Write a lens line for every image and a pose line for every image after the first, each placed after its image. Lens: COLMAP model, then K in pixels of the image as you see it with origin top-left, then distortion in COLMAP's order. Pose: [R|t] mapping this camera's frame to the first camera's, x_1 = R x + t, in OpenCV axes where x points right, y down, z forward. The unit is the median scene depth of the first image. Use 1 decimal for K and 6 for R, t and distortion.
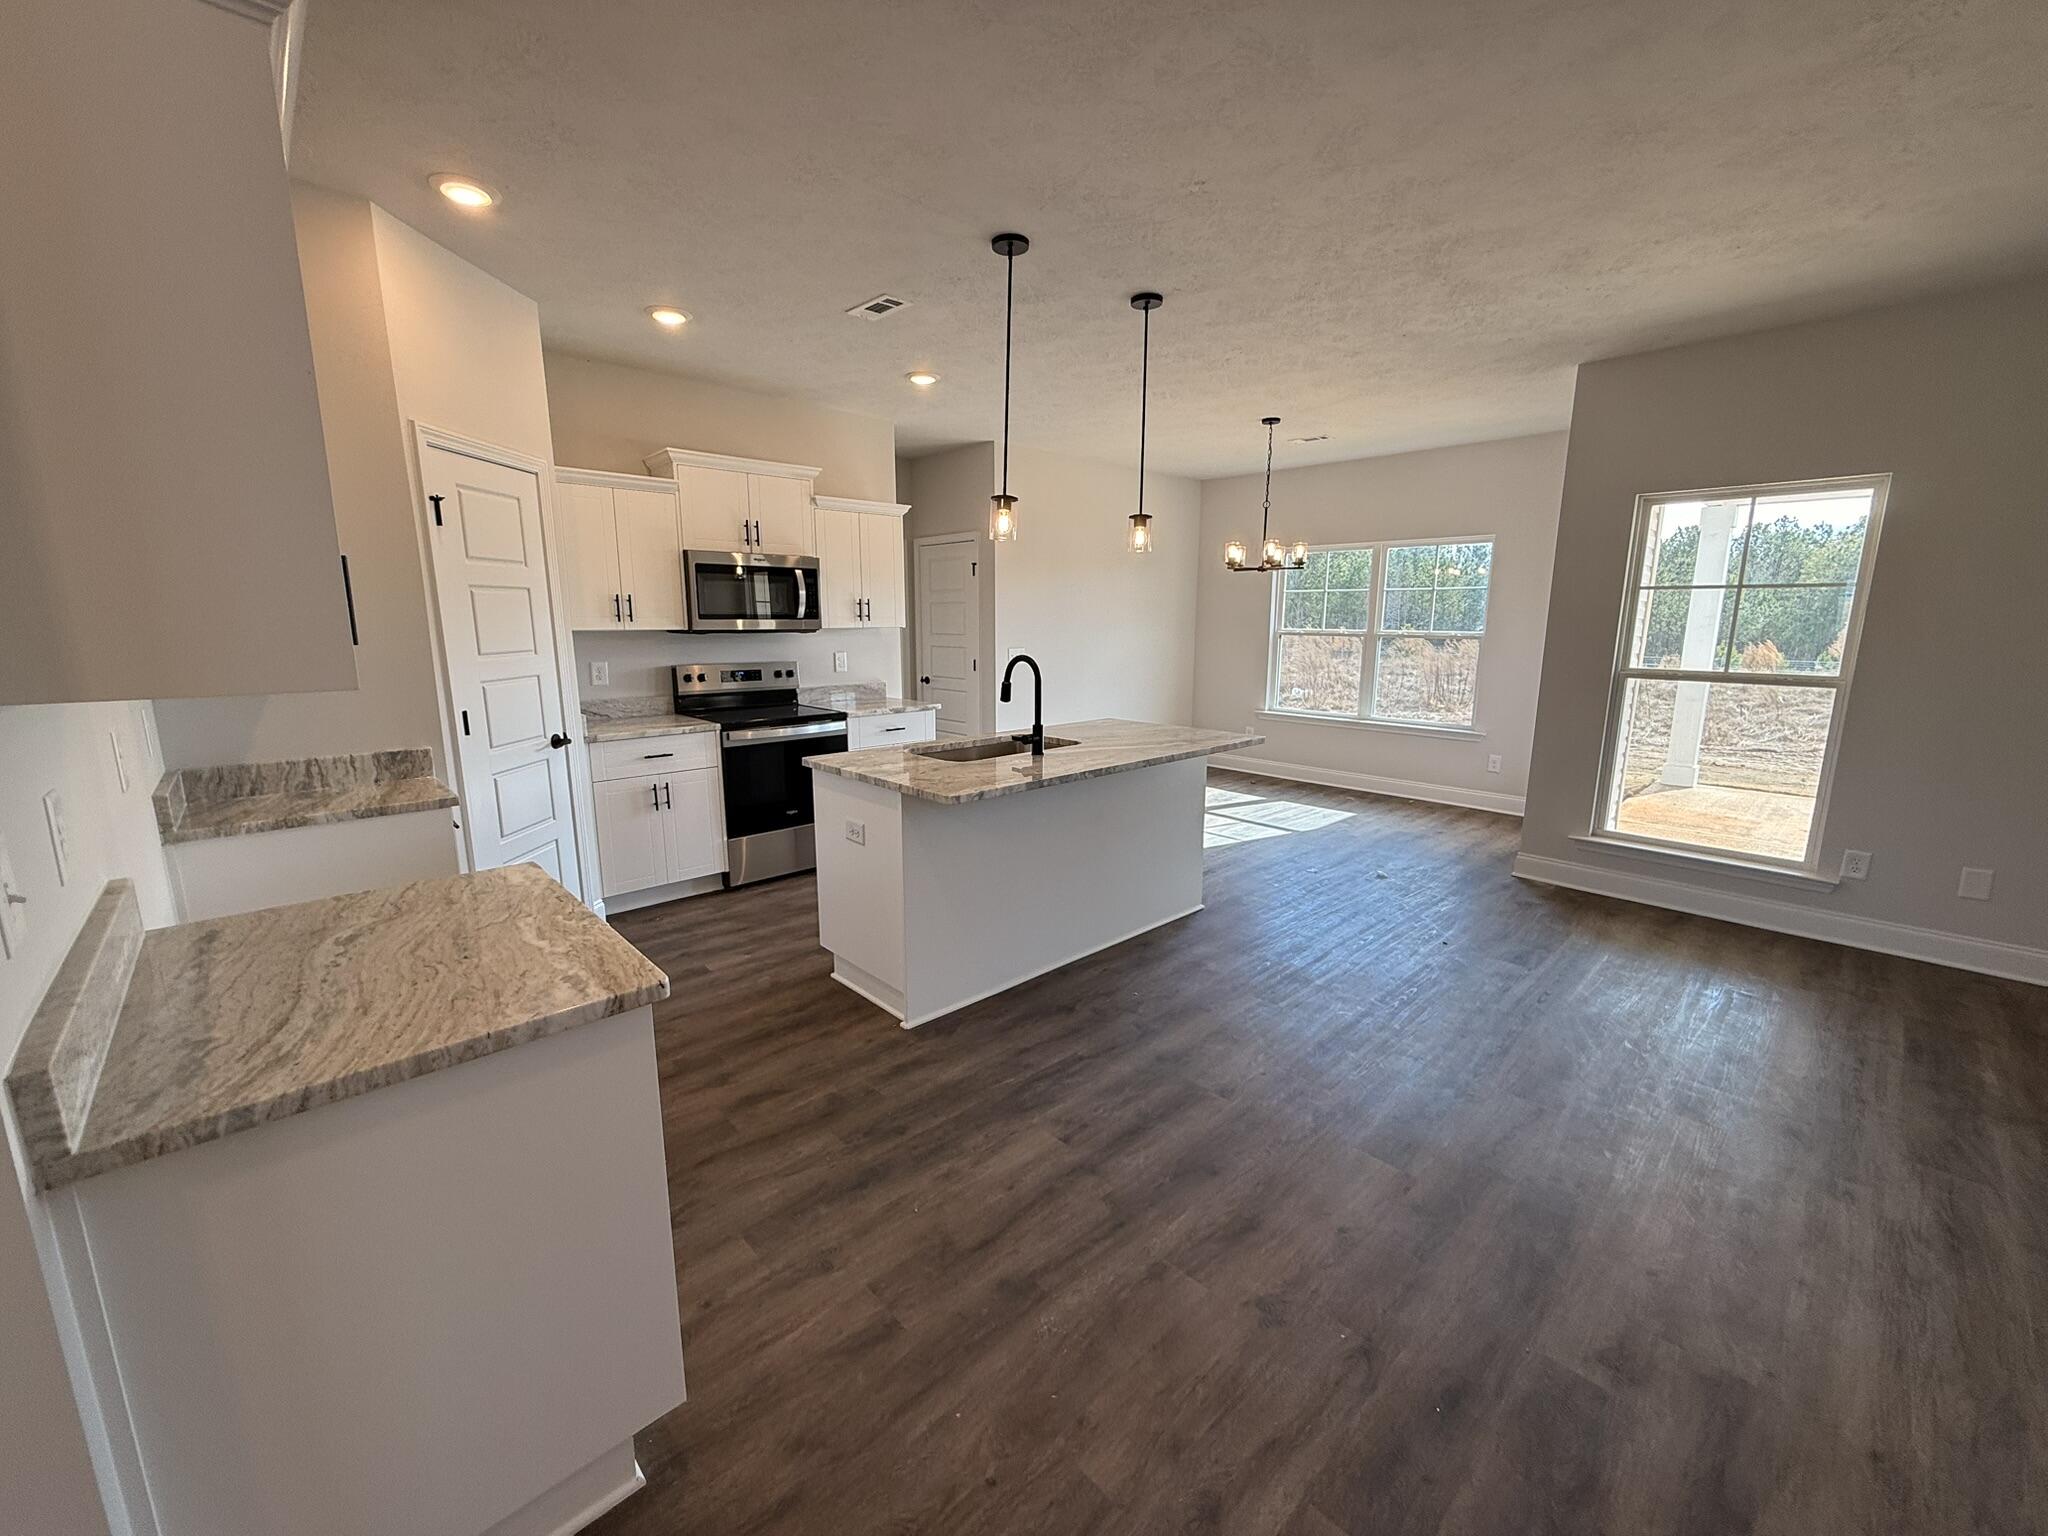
lens RADIAL K [[810.5, 0, 1016.4], [0, 810.5, 776.3], [0, 0, 1]] dist [0.000120, 0.000220]
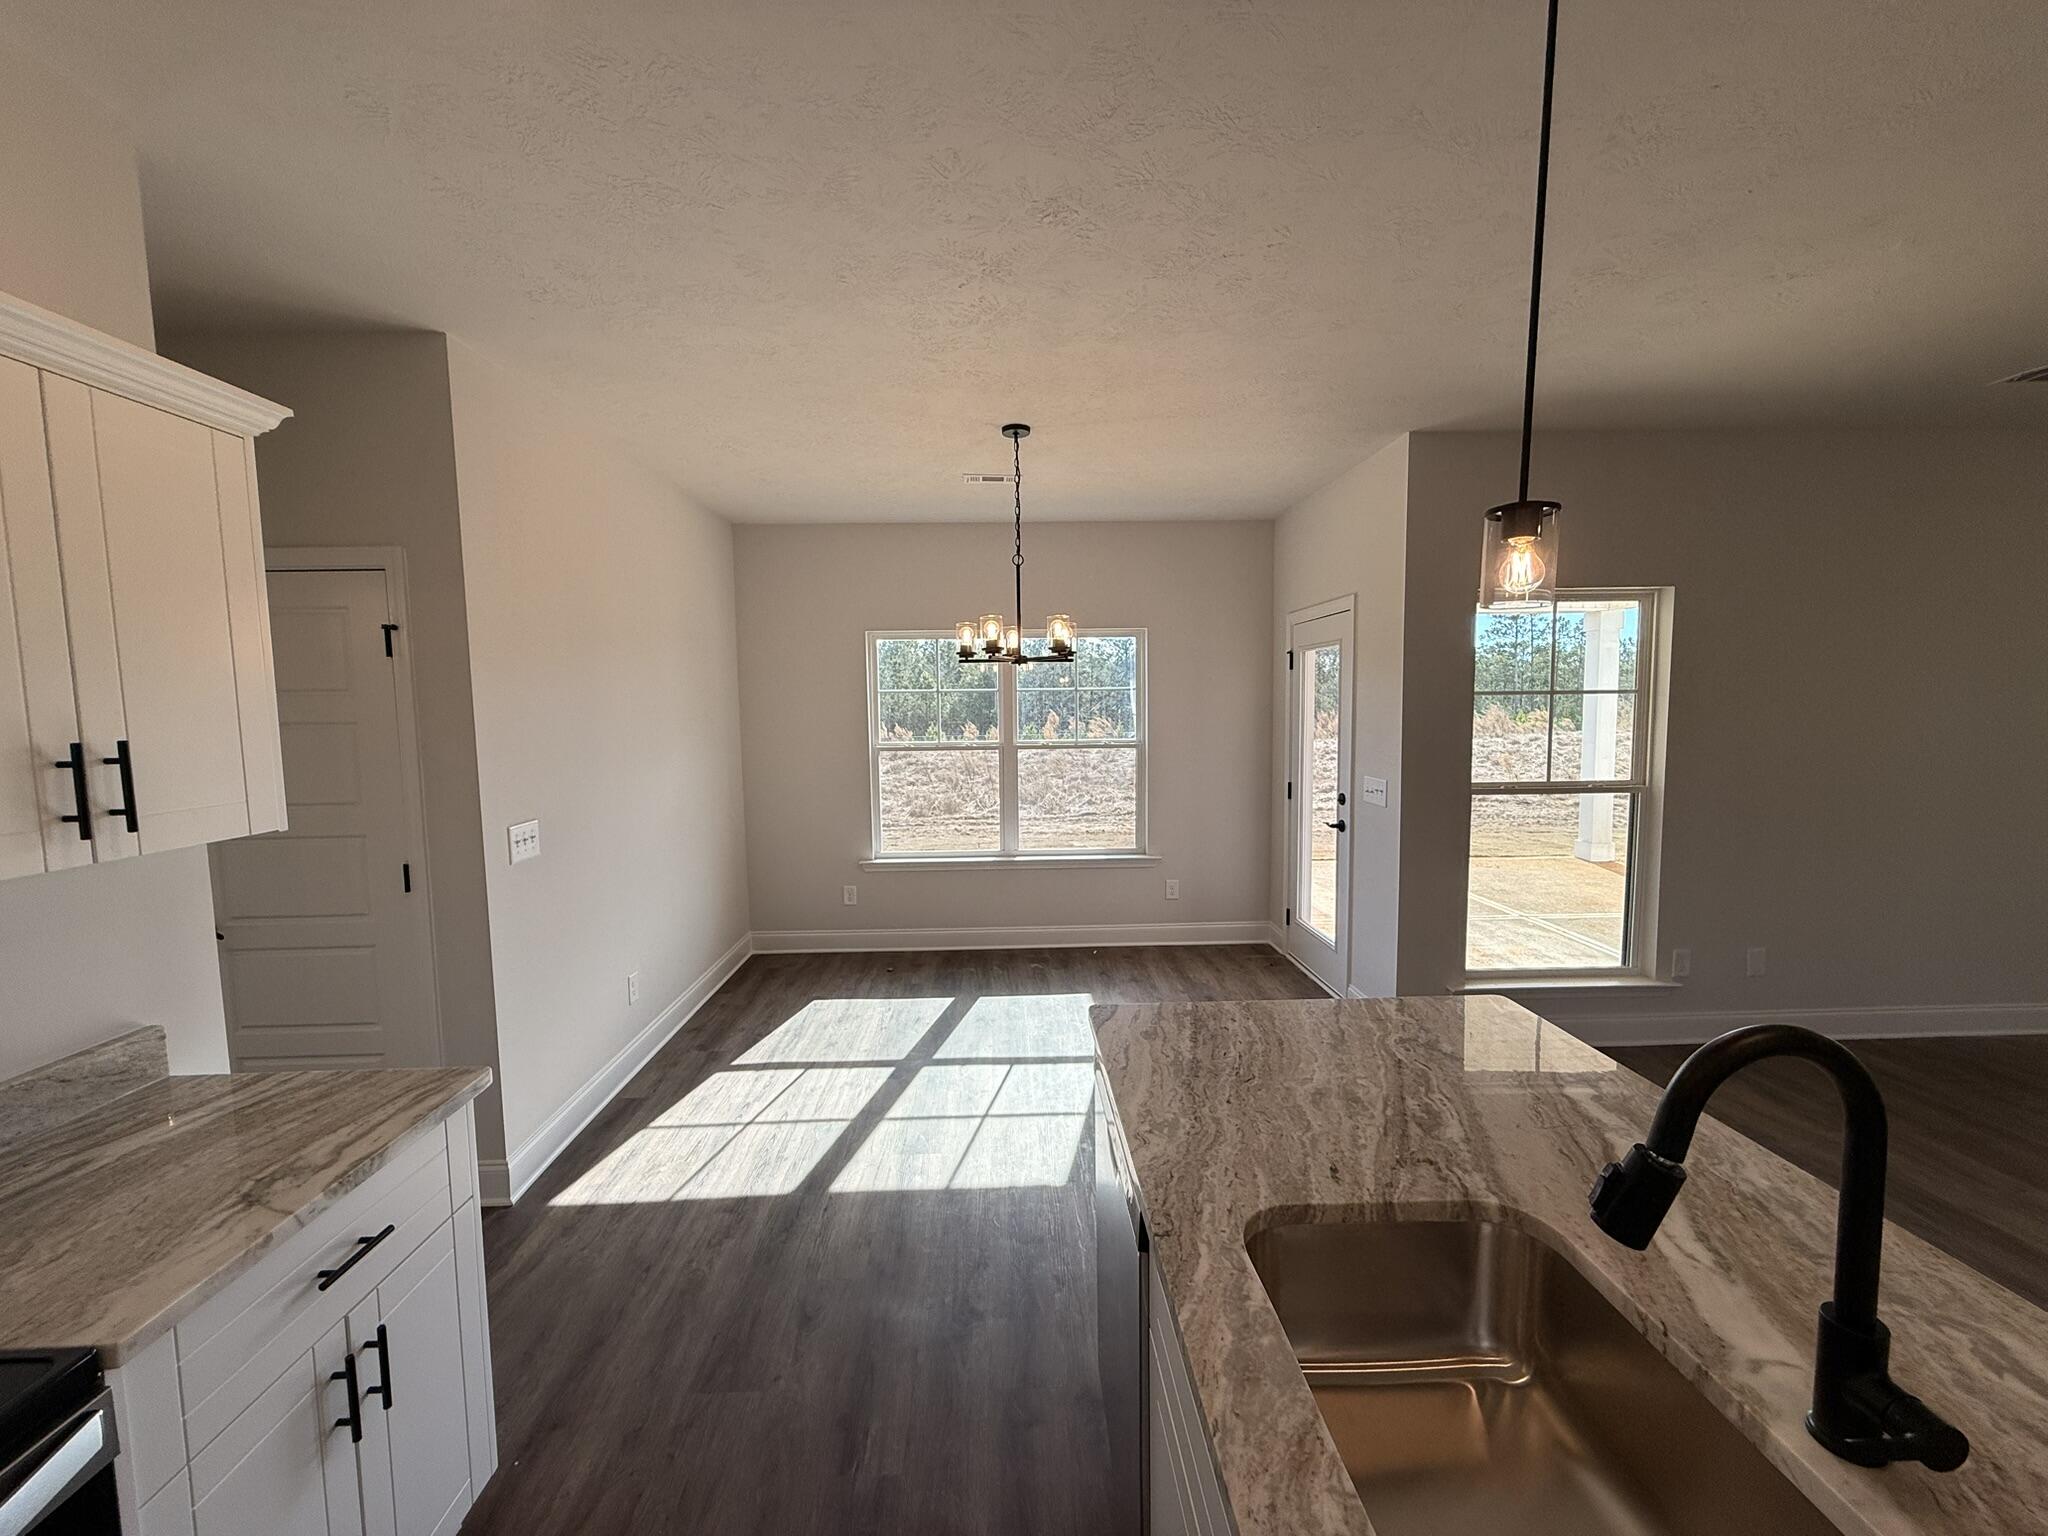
lens RADIAL K [[810.5, 0, 1016.3], [0, 810.5, 767.1], [0, 0, 1]] dist [0.000120, 0.000220]
pose [[0.660543, -0.073705, 0.747161, -0.231537], [0.162600, 0.985595, -0.046525, -0.195195], [-0.732969, 0.152220, 0.663012, 0.807203]]
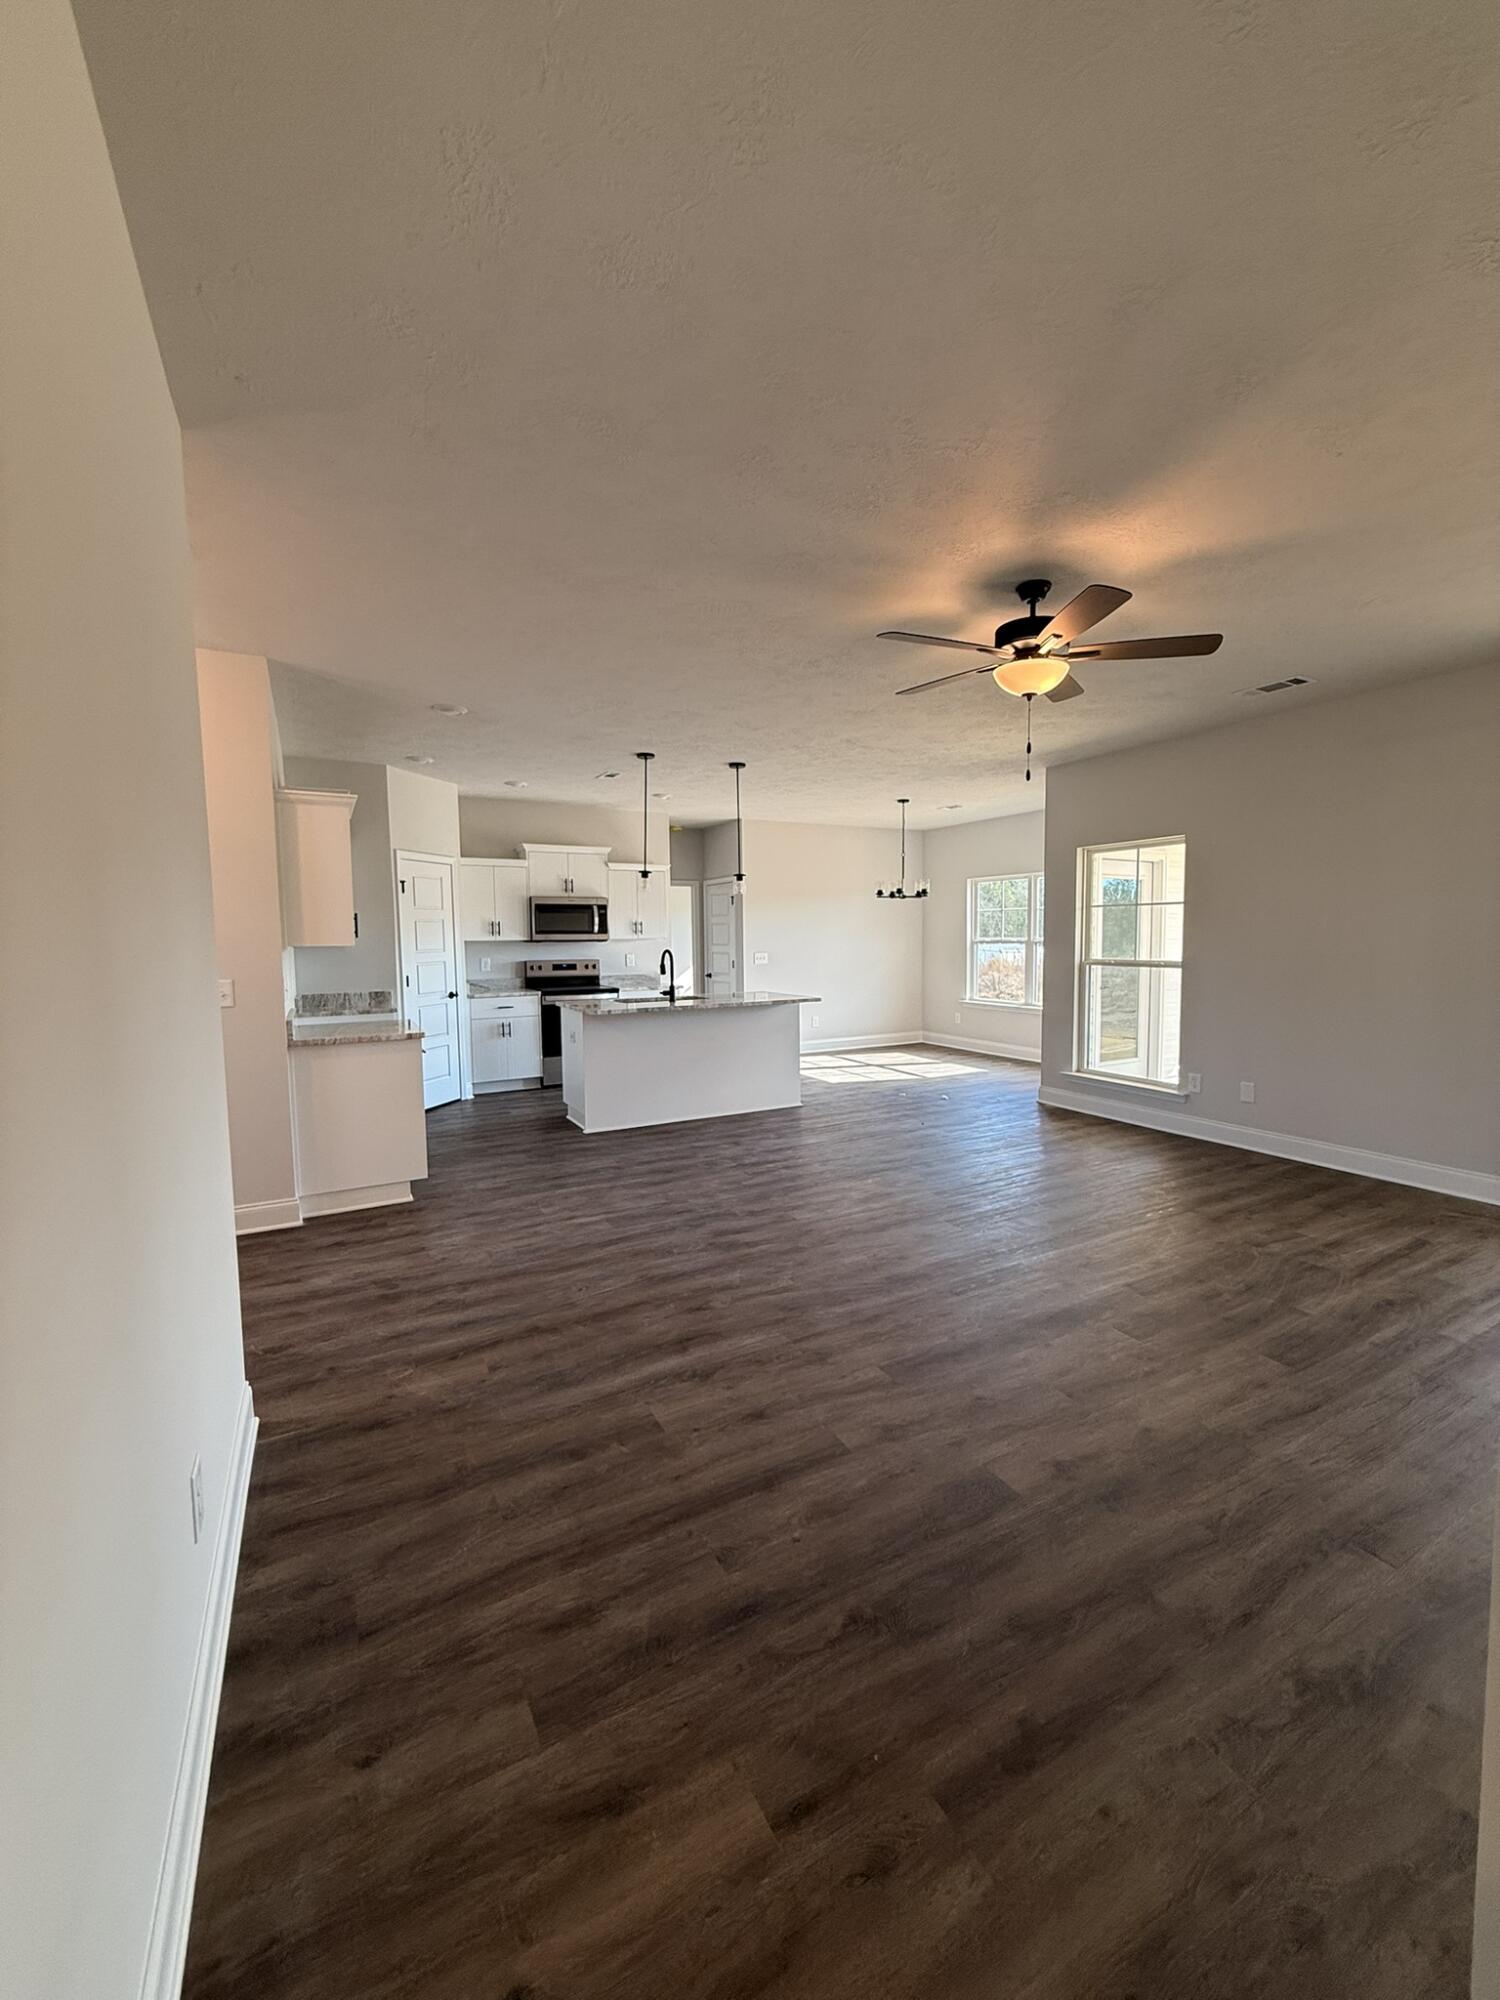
lens RADIAL K [[791.5, 0, 747.1], [0, 791.5, 1000.1], [0, 0, 1]] dist [0.000120, 0.000220]
pose [[0.967849, 0.008146, -0.251400, 0.538859], [-0.036477, 0.993455, -0.108241, 0.132670], [0.248873, 0.113932, 0.961812, -0.592469]]
